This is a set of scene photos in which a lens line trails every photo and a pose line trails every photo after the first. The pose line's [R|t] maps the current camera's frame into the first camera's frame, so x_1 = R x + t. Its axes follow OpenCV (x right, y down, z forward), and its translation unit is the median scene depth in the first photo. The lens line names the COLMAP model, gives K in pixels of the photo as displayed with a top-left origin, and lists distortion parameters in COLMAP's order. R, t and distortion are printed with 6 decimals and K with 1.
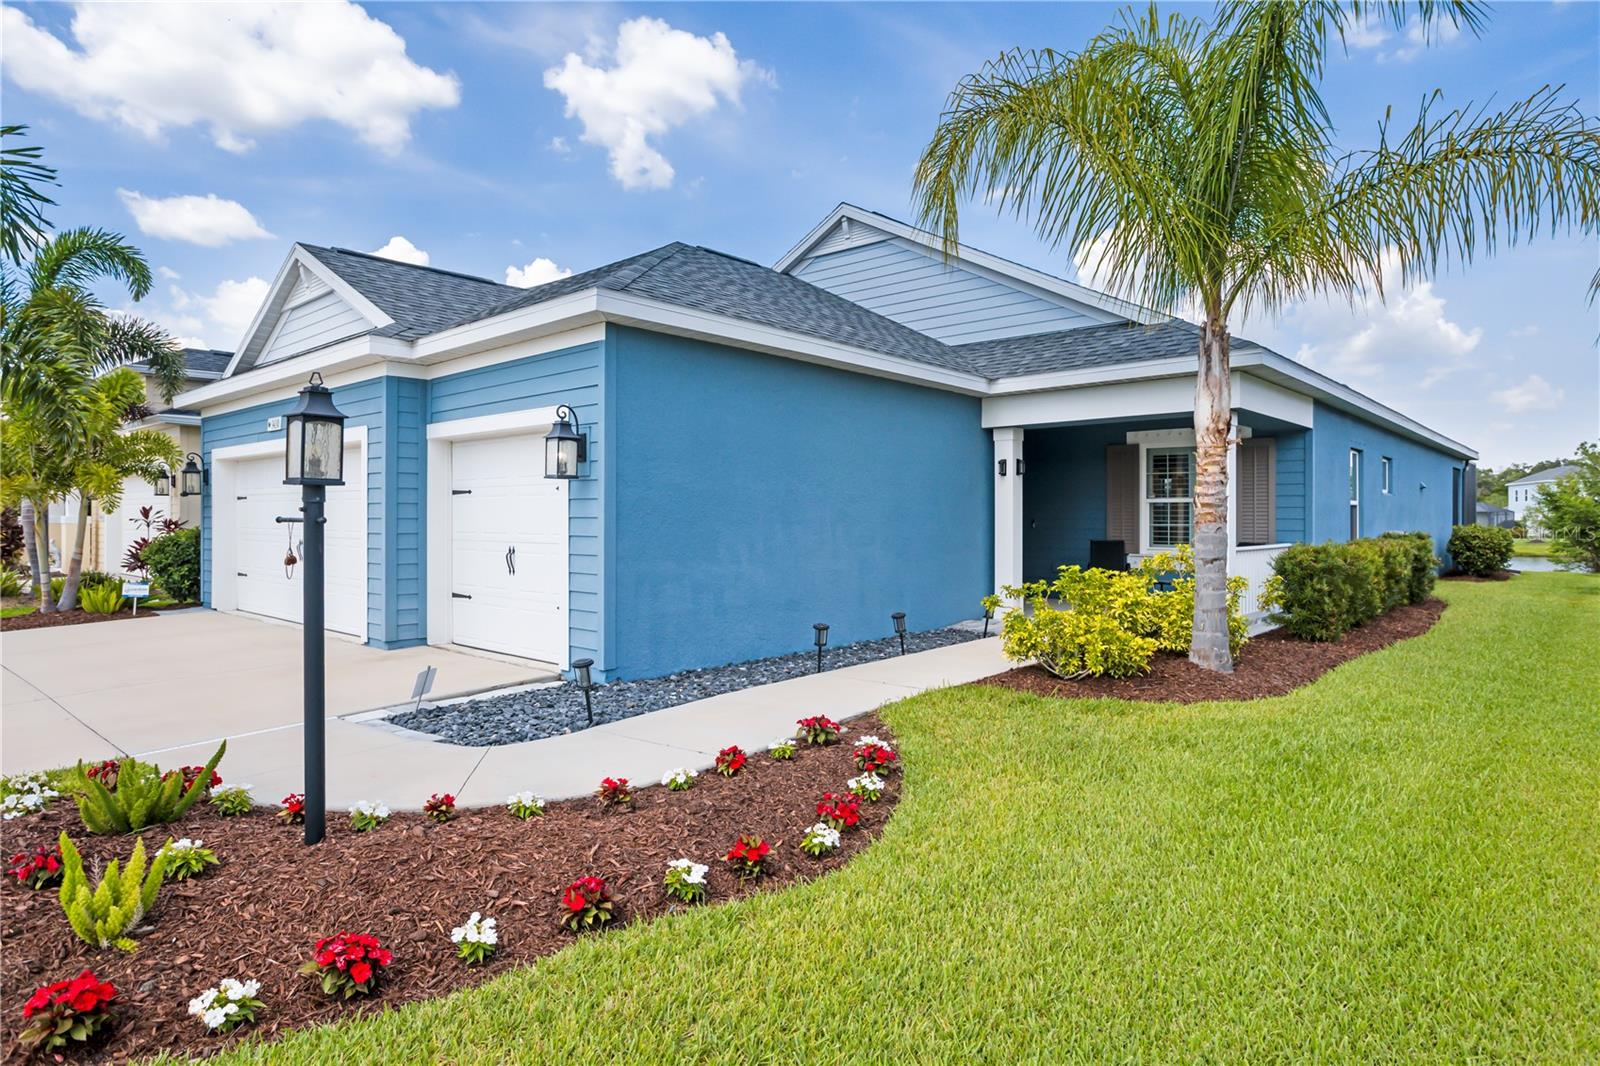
lens RADIAL K [[951.3, 0, 792.9], [0, 951.3, 515.5], [0, 0, 1]] dist [-0.036544, 0.000187]
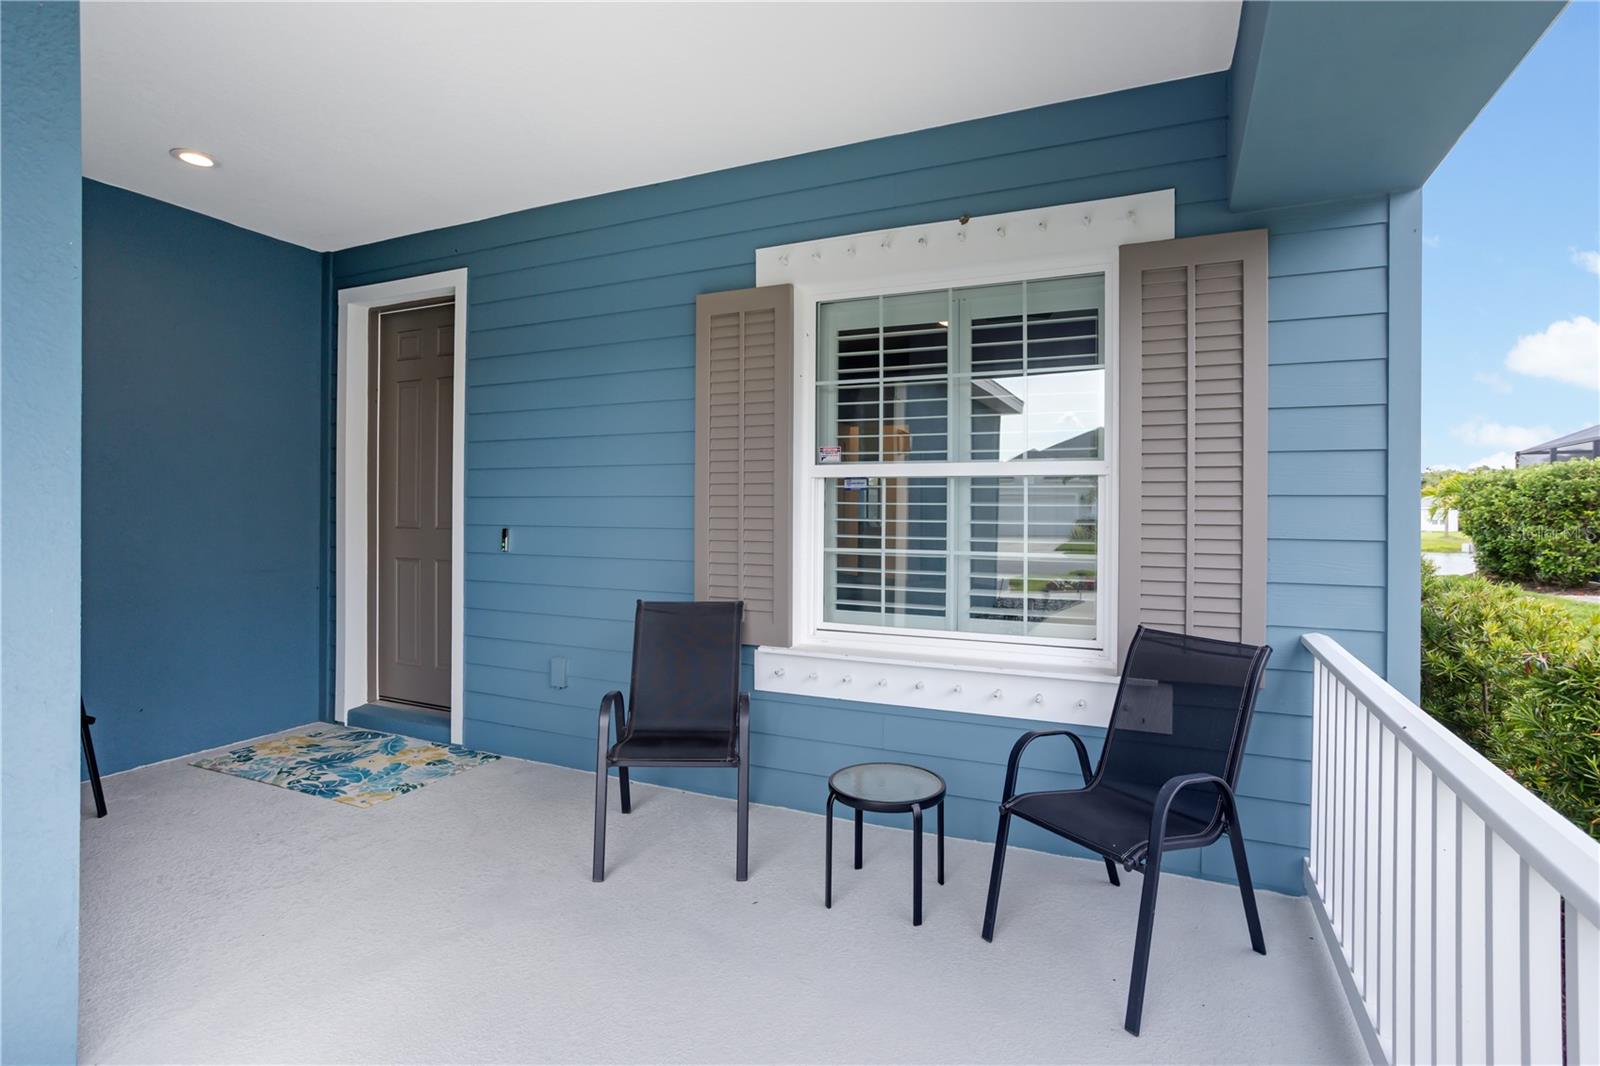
lens RADIAL K [[782.5, 0, 816.6], [0, 782.5, 512.0], [0, 0, 1]] dist [-0.020404, 0.011872]
pose [[0.943803, 0.001465, 0.330504, 0.325236], [-0.002951, 0.999988, 0.003993, -0.004112], [-0.330494, -0.004743, 0.943796, 0.853580]]
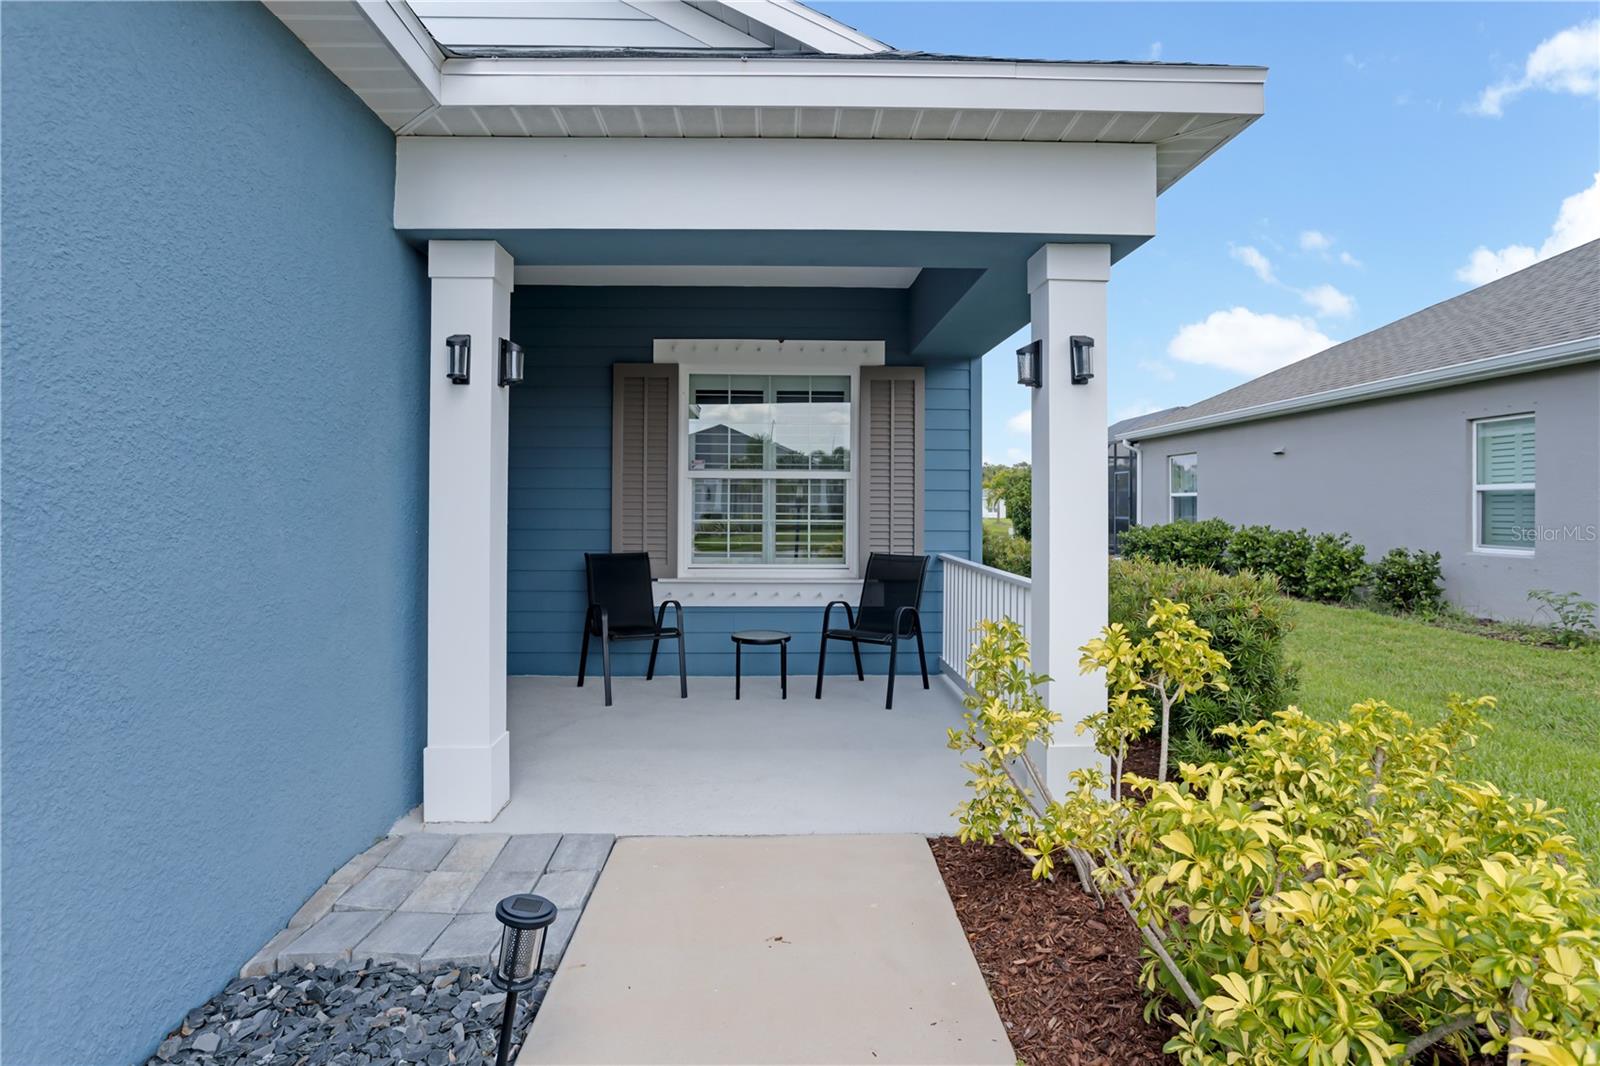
lens RADIAL K [[848.7, 0, 776.3], [0, 848.7, 490.3], [0, 0, 1]] dist [-0.005173, -0.000155]
pose [[0.723616, 0.010013, 0.690131, 0.097411], [-0.002603, 0.999927, -0.011779, -0.001867], [-0.690198, 0.006727, 0.723589, 0.707928]]
